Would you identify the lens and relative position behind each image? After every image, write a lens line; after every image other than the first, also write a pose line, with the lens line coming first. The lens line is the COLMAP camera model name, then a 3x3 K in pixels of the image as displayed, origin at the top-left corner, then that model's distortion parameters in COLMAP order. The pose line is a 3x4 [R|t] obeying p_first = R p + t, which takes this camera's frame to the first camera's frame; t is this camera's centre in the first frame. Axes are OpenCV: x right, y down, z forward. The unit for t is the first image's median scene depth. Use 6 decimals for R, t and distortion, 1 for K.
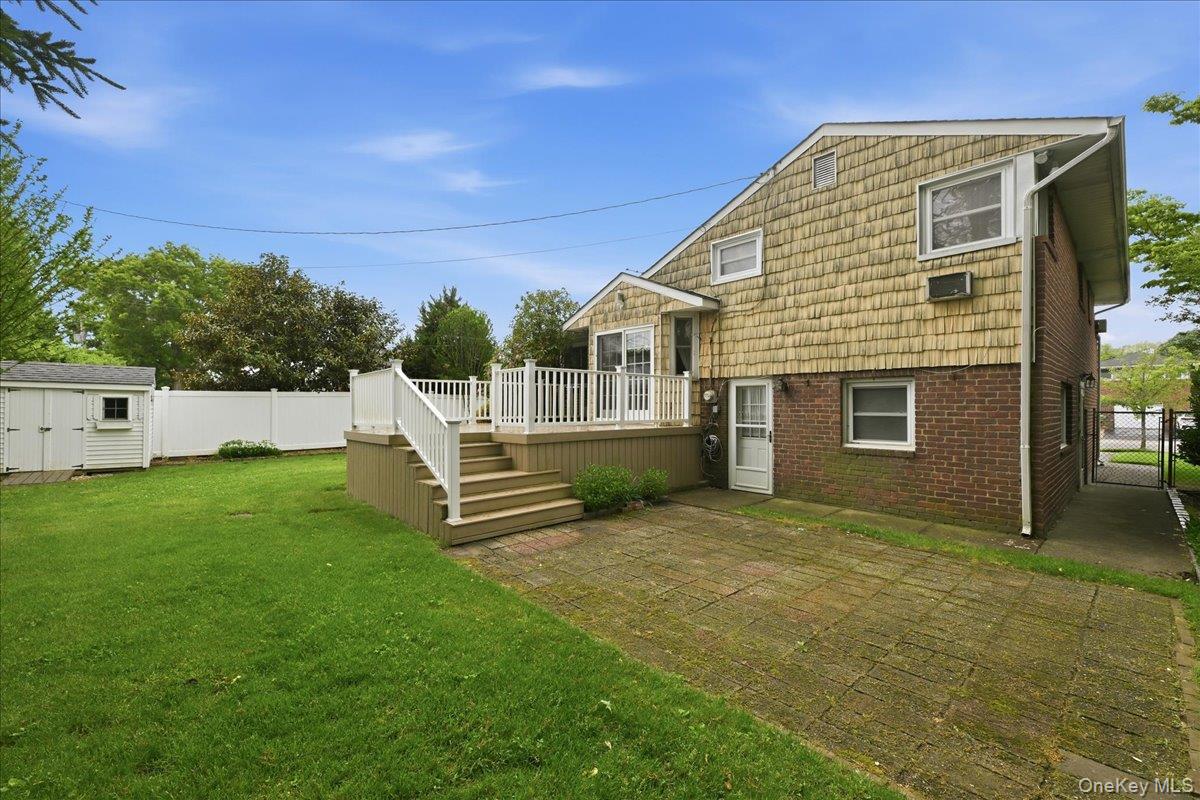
lens RADIAL K [[485.0, 0, 606.8], [0, 485.0, 401.6], [0, 0, 1]] dist [-0.002080, -0.000414]
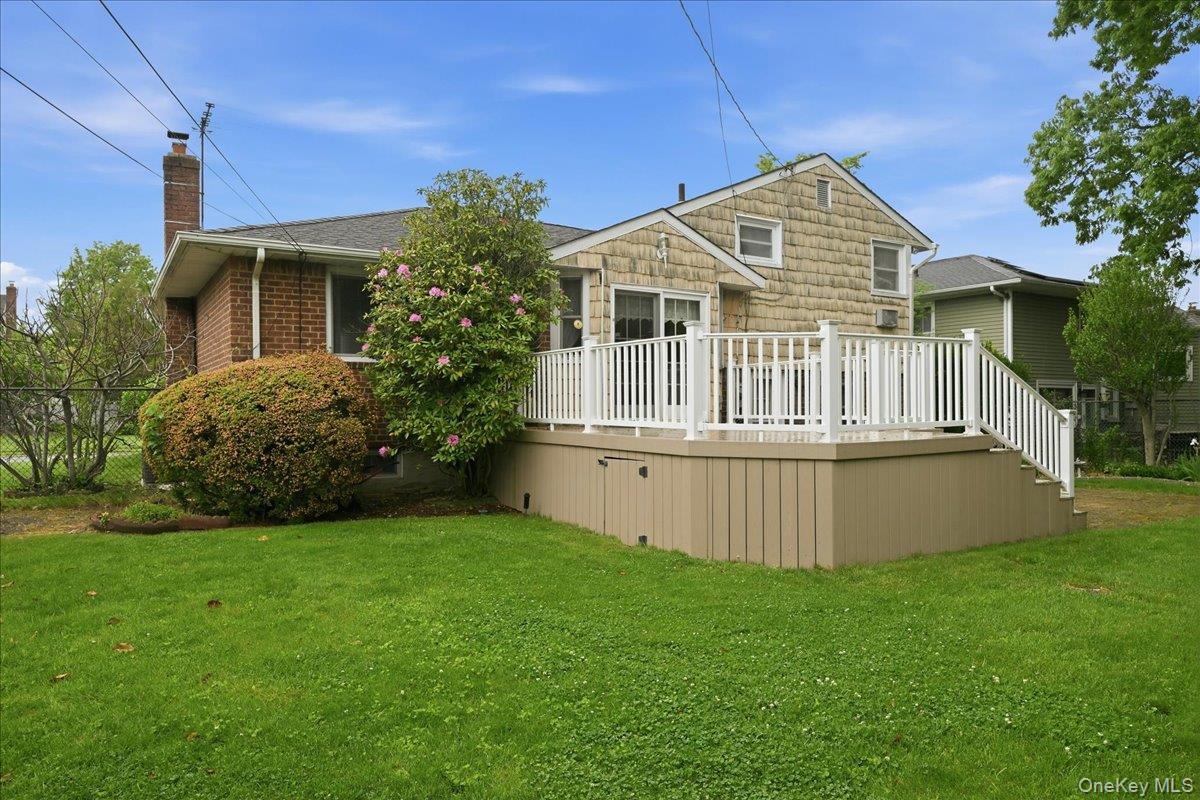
lens RADIAL K [[742.5, 0, 600.0], [0, 742.5, 400.0], [0, 0, 1]] dist [0.000352, 0.000757]
pose [[0.204295, -0.000208, 0.978909, -1.288461], [-0.010511, 0.999942, 0.002406, 0.009792], [-0.978853, -0.010781, 0.204280, 1.084155]]
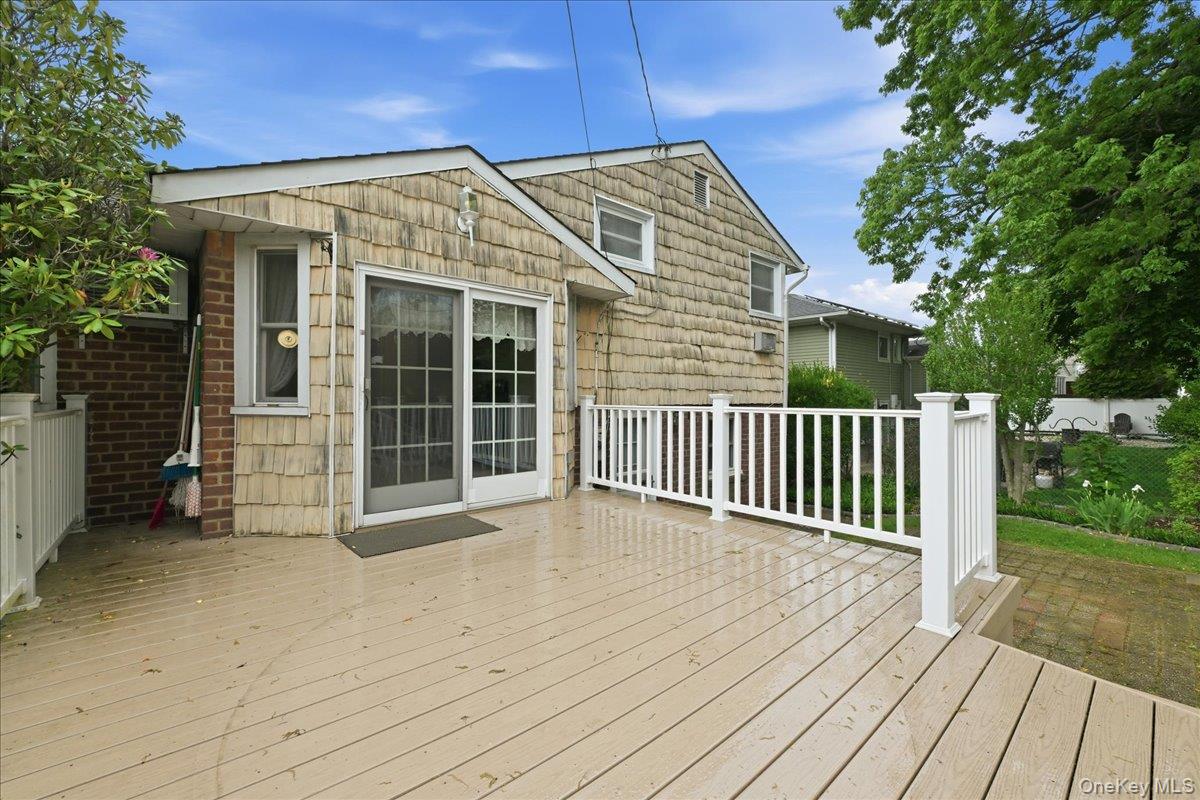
lens RADIAL K [[489.6, 0, 607.3], [0, 489.6, 396.3], [0, 0, 1]] dist [0.000088, 0.000155]
pose [[0.024200, -0.000959, 0.999707, -0.477826], [-0.012069, 0.999926, 0.001251, -0.069660], [-0.999634, -0.012095, 0.024187, 1.086478]]
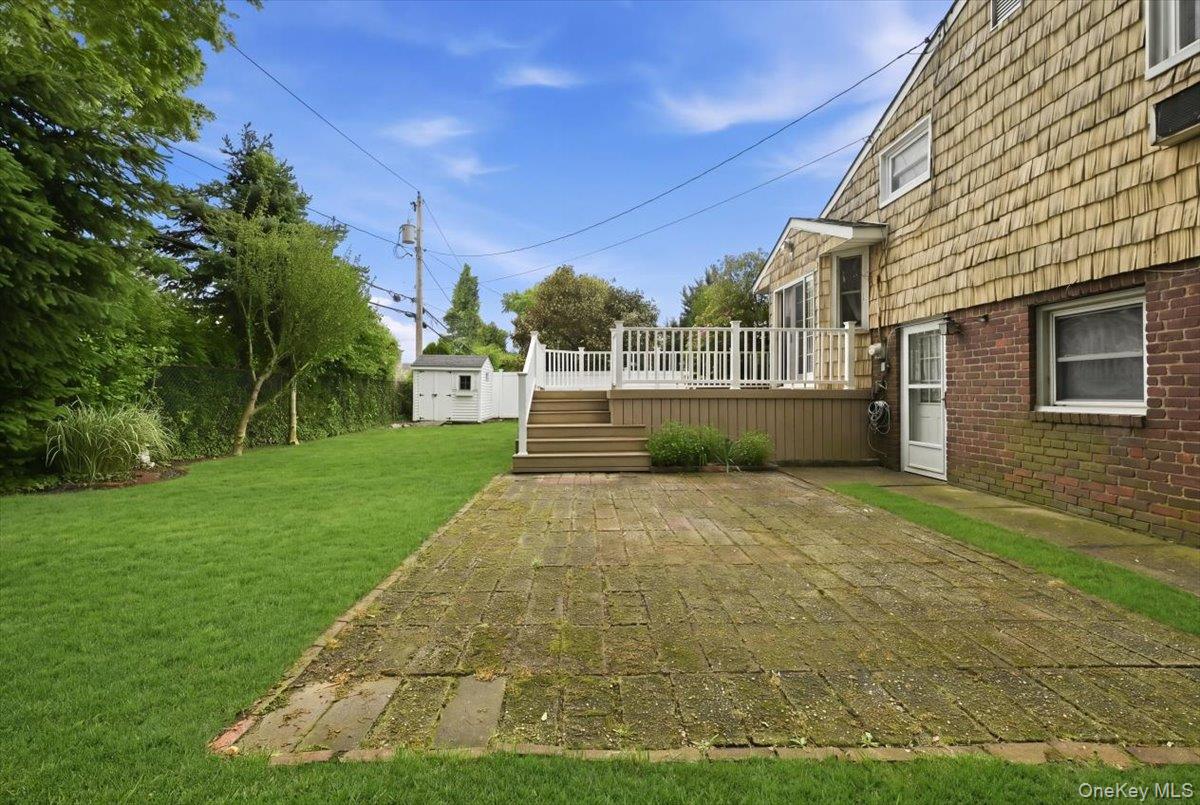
lens RADIAL K [[490.4, 0, 602.4], [0, 490.4, 389.1], [0, 0, 1]] dist [0.002273, 0.000669]
pose [[0.761642, -0.007247, -0.647957, 0.433528], [0.006196, 0.999973, -0.003901, 0.057484], [0.647968, -0.001043, 0.761667, 0.120354]]
